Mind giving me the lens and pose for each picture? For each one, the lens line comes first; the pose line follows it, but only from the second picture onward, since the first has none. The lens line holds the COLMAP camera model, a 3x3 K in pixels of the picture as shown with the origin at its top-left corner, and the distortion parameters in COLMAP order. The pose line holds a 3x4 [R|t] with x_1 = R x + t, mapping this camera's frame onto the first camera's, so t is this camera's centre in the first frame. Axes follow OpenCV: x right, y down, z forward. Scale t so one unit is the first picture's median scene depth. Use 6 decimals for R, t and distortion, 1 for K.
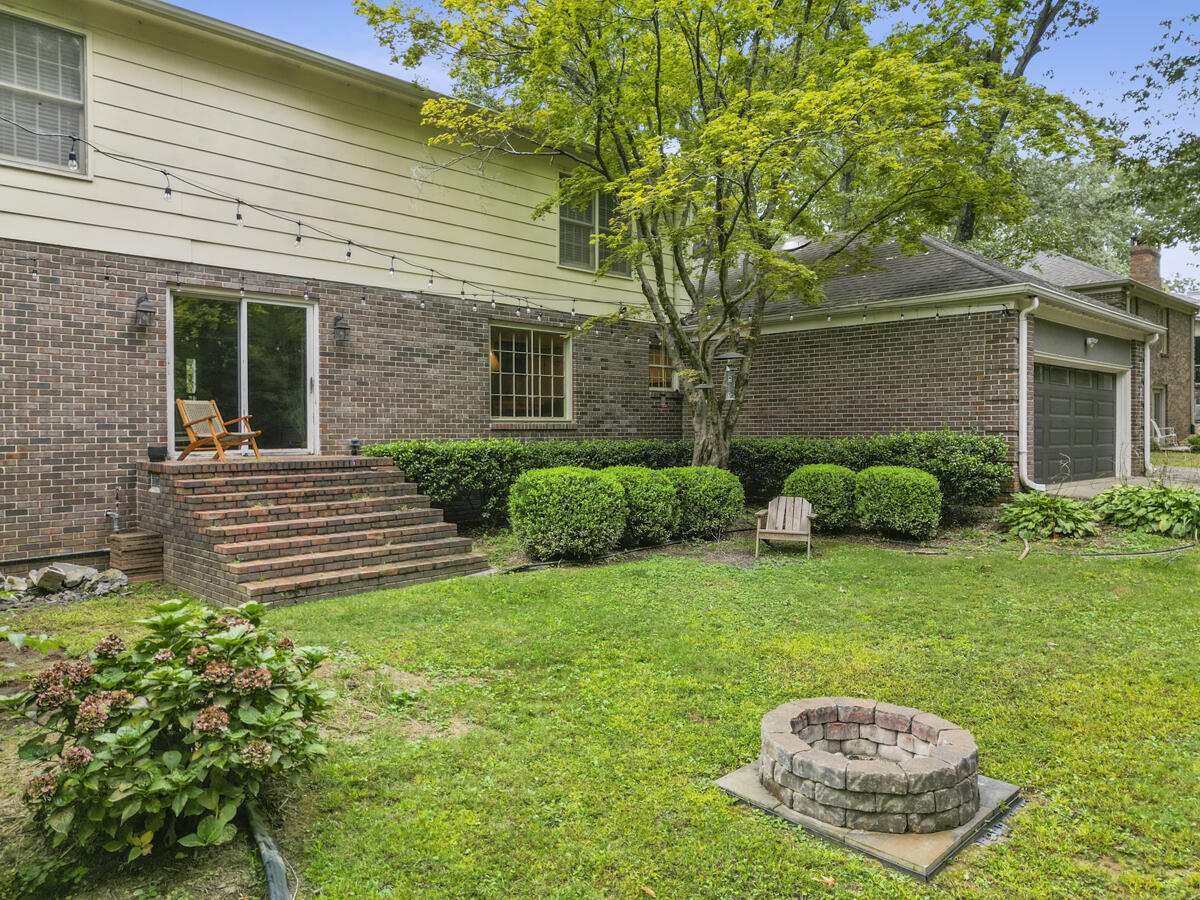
lens RADIAL K [[849.6, 0, 602.3], [0, 849.6, 450.2], [0, 0, 1]] dist [0.044337, -0.000697]
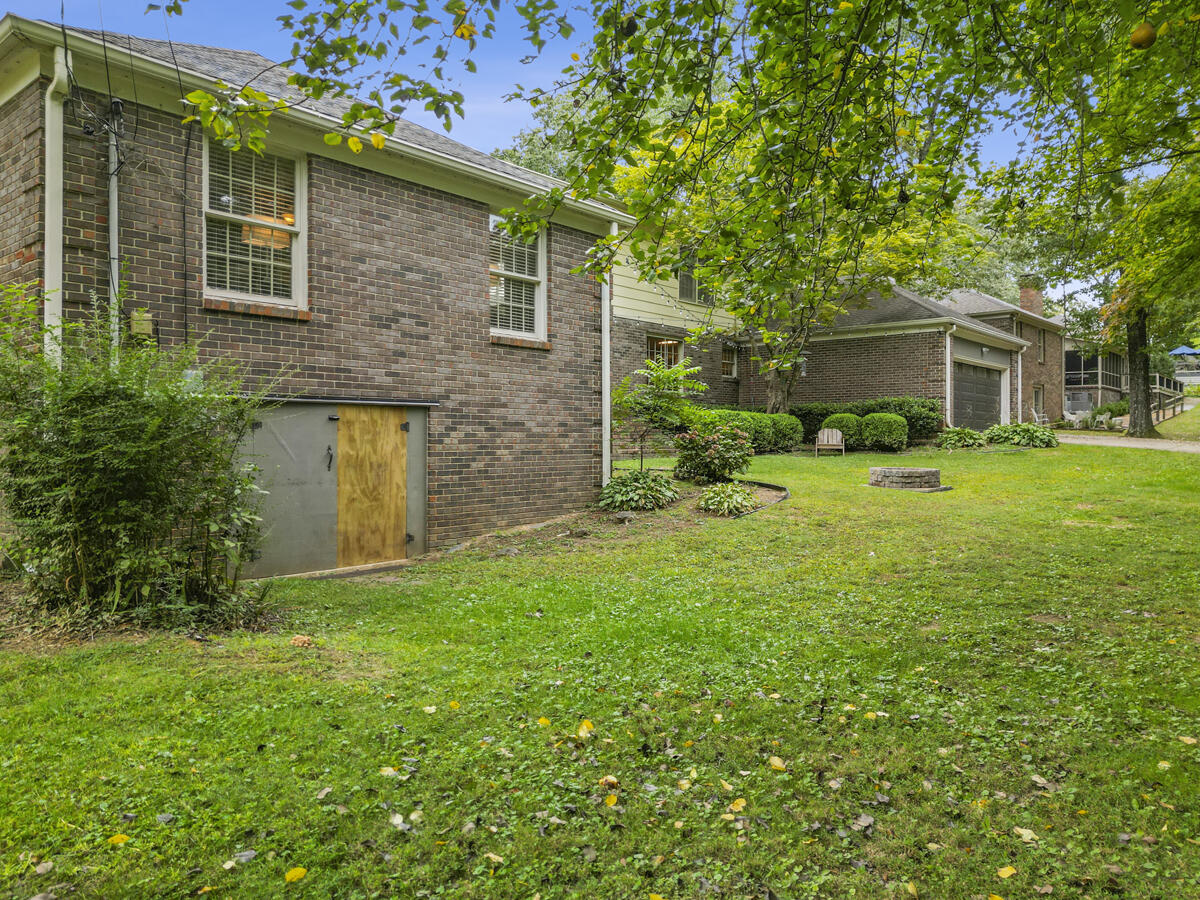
lens RADIAL K [[849.6, 0, 598.2], [0, 849.6, 445.6], [0, 0, 1]] dist [0.044337, -0.000697]
pose [[0.996976, 0.006009, 0.077483, -0.389719], [-0.004772, 0.999858, -0.016135, 0.111910], [-0.077569, 0.015717, 0.996863, -0.750564]]
